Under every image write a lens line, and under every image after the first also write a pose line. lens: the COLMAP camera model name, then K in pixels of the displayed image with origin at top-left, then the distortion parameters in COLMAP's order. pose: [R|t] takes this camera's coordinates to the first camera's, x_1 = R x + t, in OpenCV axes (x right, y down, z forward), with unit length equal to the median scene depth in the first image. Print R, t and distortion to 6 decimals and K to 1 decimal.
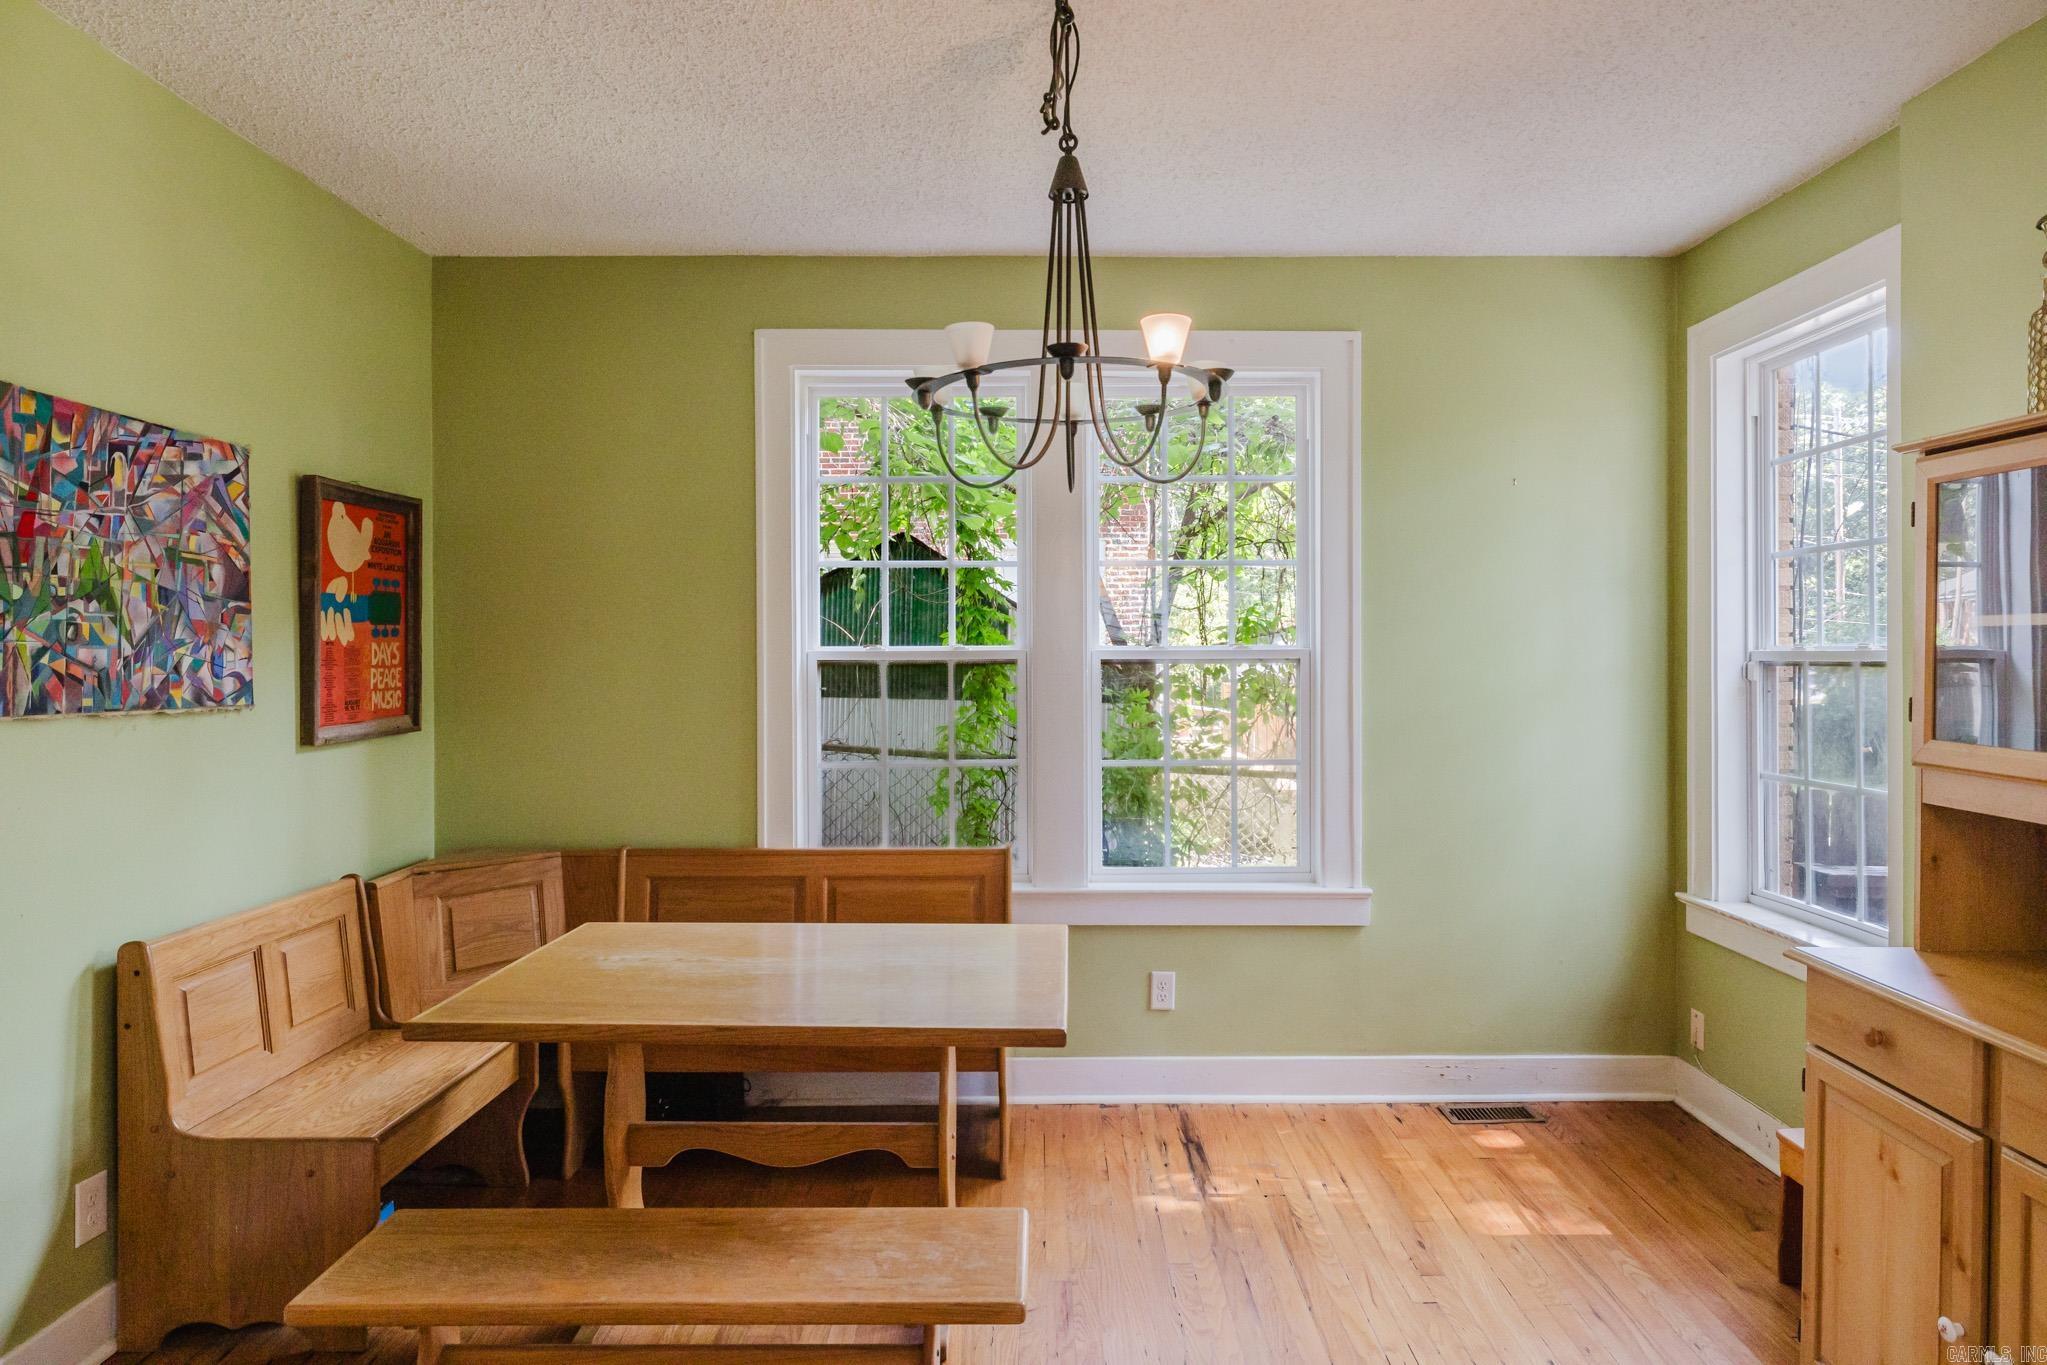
lens RADIAL K [[1246.6, 0, 1065.7], [0, 1246.6, 642.7], [0, 0, 1]] dist [0.006574, -0.002573]
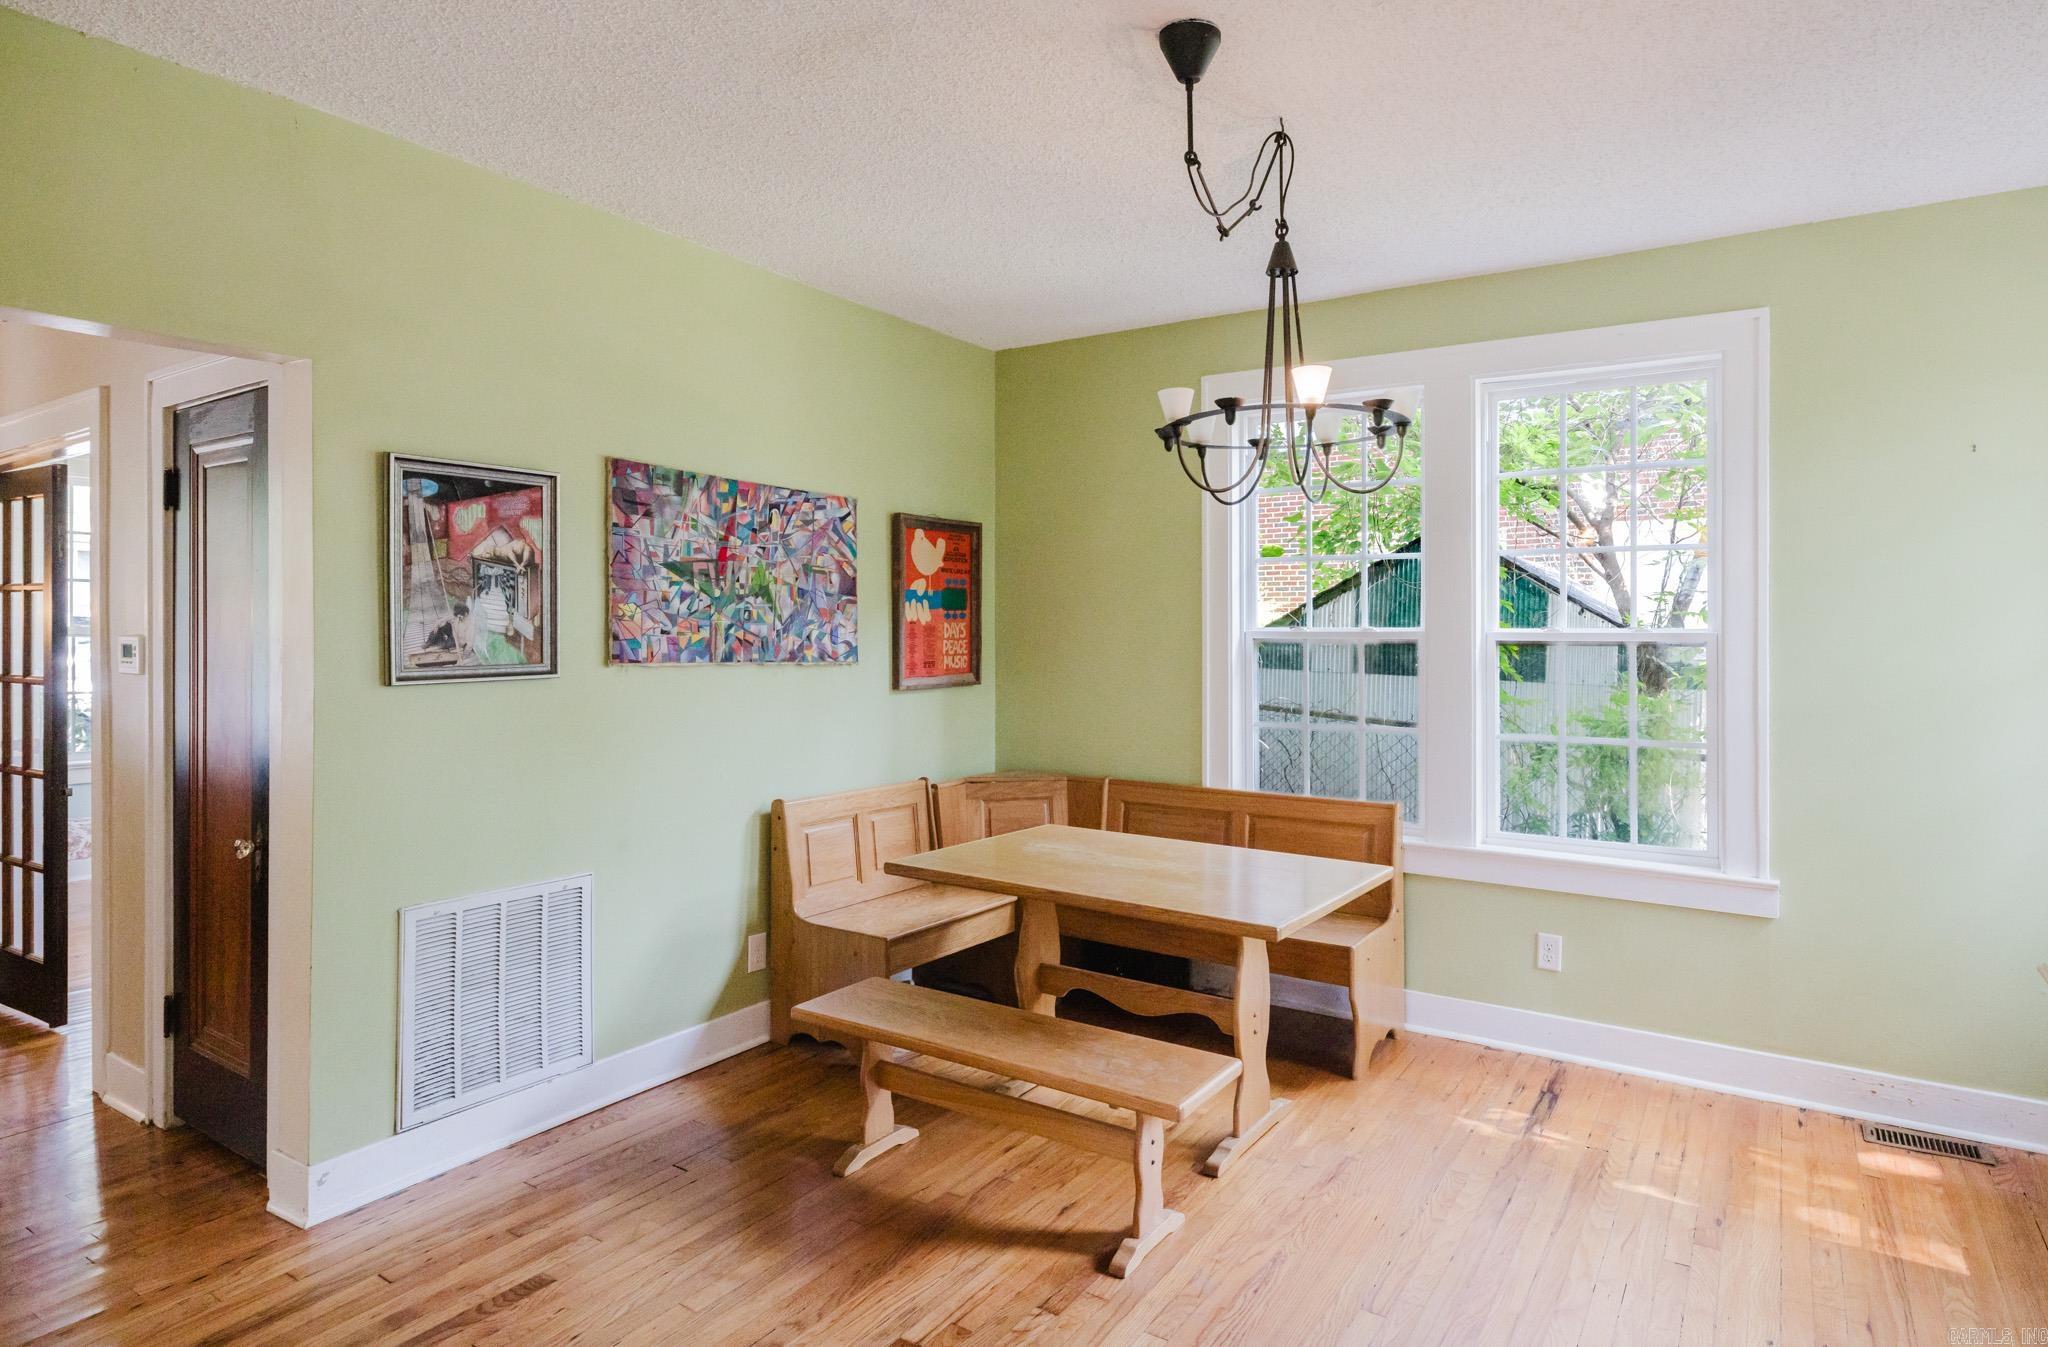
lens RADIAL K [[1167.8, 0, 1047.5], [0, 1167.8, 623.2], [0, 0, 1]] dist [0.016172, -0.002238]
pose [[0.833649, 0.004001, -0.552280, 0.346406], [-0.004866, 0.999988, -0.000101, 0.000343], [0.552273, 0.002772, 0.833658, -0.092799]]
